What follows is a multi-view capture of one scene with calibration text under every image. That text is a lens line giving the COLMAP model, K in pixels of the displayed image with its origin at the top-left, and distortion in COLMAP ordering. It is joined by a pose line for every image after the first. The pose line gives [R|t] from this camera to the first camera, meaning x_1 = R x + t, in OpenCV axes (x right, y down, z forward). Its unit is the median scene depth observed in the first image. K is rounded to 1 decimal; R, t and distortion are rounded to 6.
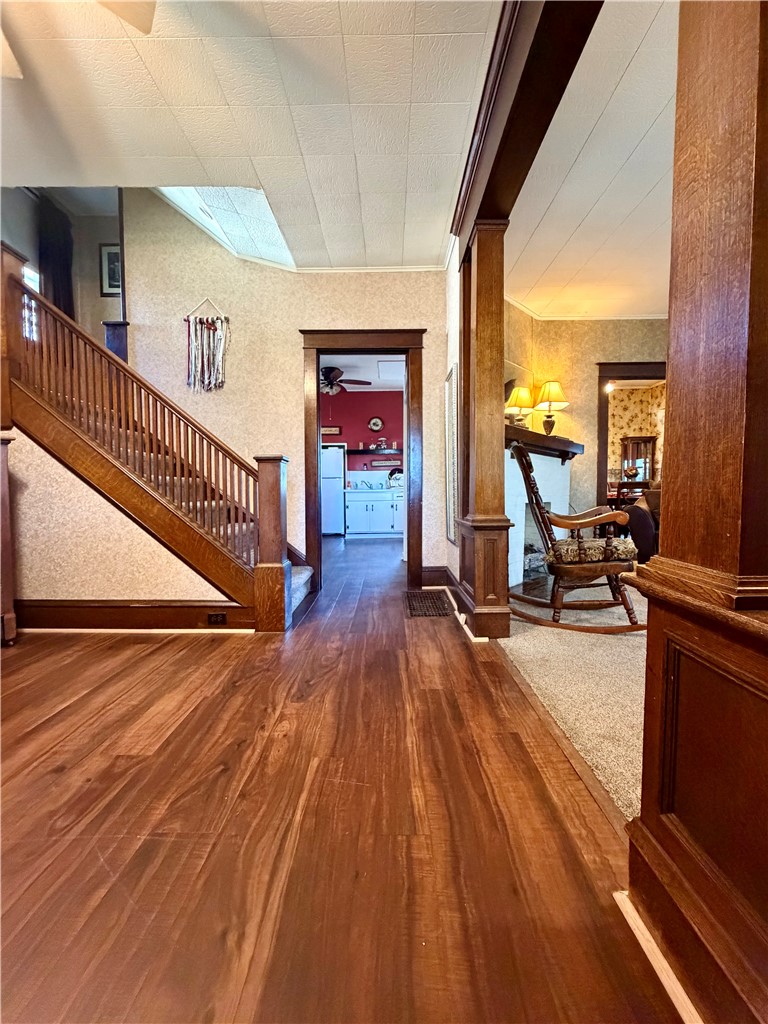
lens RADIAL K [[407.5, 0, 385.9], [0, 407.5, 509.8], [0, 0, 1]] dist [-0.000161, 0.000138]
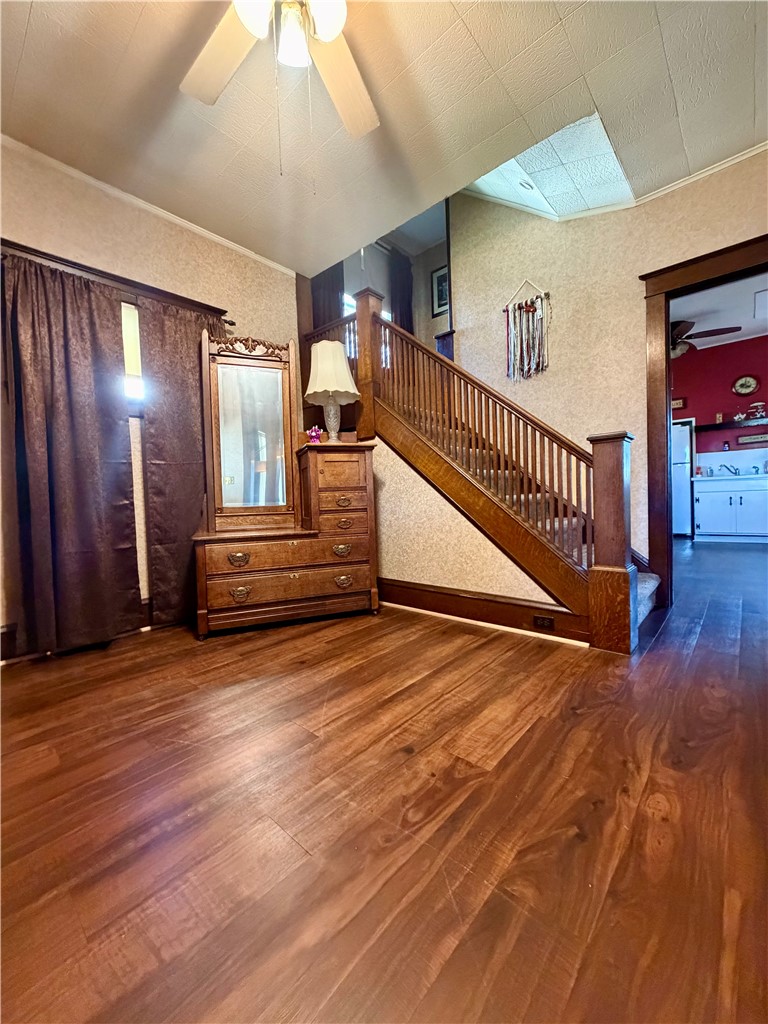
lens RADIAL K [[407.5, 0, 385.9], [0, 407.5, 509.8], [0, 0, 1]] dist [-0.000161, 0.000138]
pose [[0.752129, -0.000394, -0.659015, -0.082608], [0.005420, 0.999970, 0.005587, 0.011086], [0.658993, -0.007774, 0.752109, 0.094854]]
